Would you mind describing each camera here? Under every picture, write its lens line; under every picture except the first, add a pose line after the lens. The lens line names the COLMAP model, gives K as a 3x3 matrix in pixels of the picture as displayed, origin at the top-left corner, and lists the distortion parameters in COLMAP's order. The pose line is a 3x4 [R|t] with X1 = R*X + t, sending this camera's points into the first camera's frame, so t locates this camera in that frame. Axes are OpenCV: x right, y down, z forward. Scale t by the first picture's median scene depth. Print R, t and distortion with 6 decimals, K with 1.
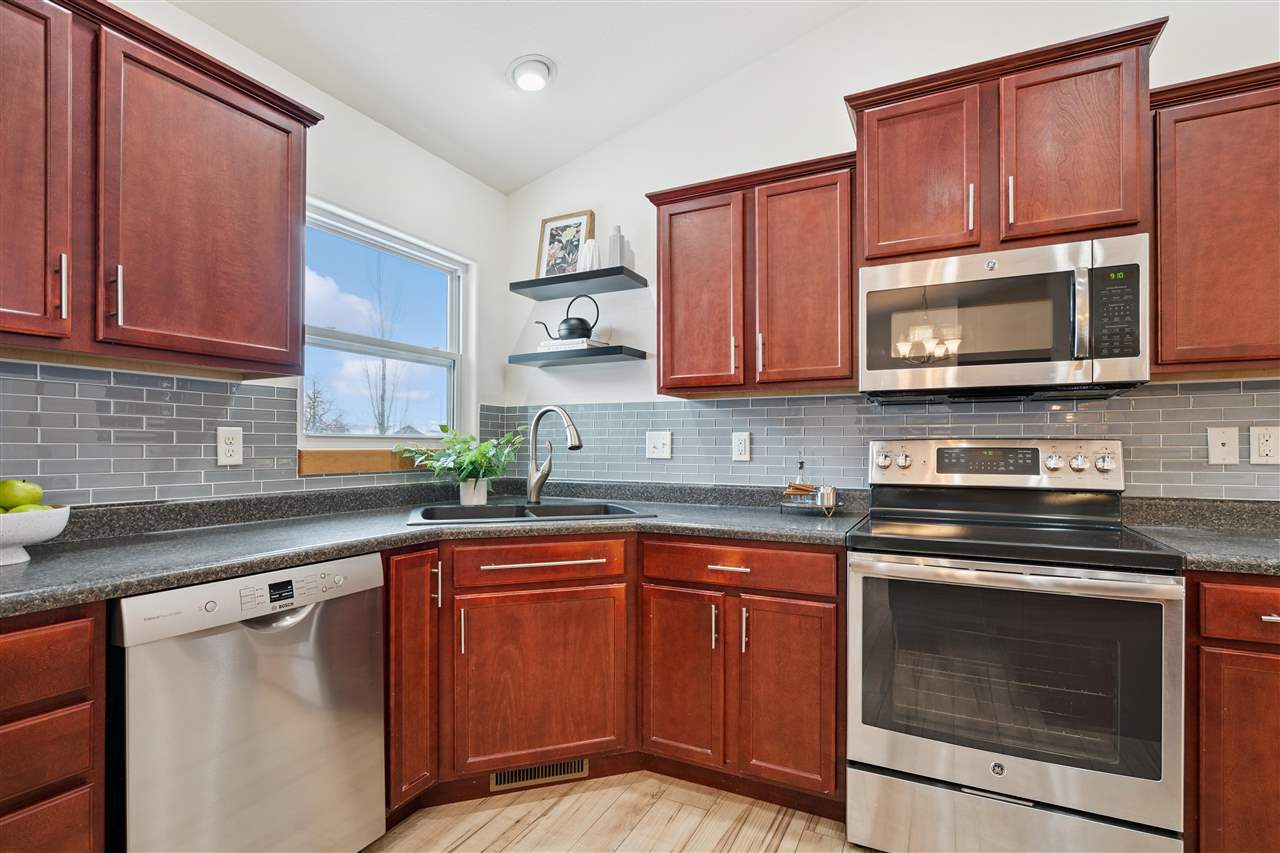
lens RADIAL K [[573.5, 0, 640.4], [0, 573.5, 449.8], [0, 0, 1]] dist [0.000057, 0.000027]
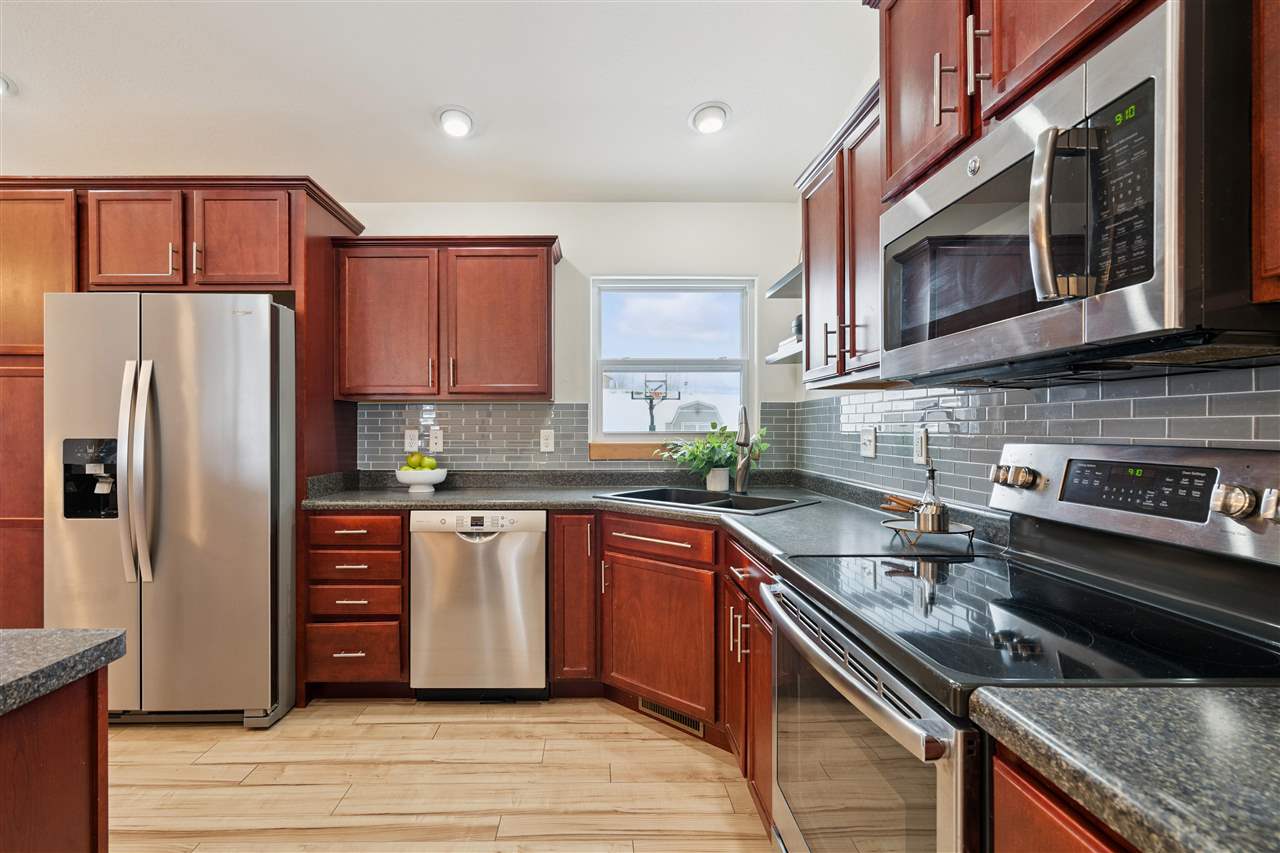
lens RADIAL K [[585.6, 0, 642.7], [0, 585.6, 431.6], [0, 0, 1]] dist [0.001640, 0.000532]
pose [[0.513348, 0.001852, -0.858179, 0.878645], [-0.002715, 0.999996, 0.000534, -0.033546], [0.858176, 0.002056, 0.513351, 0.324730]]
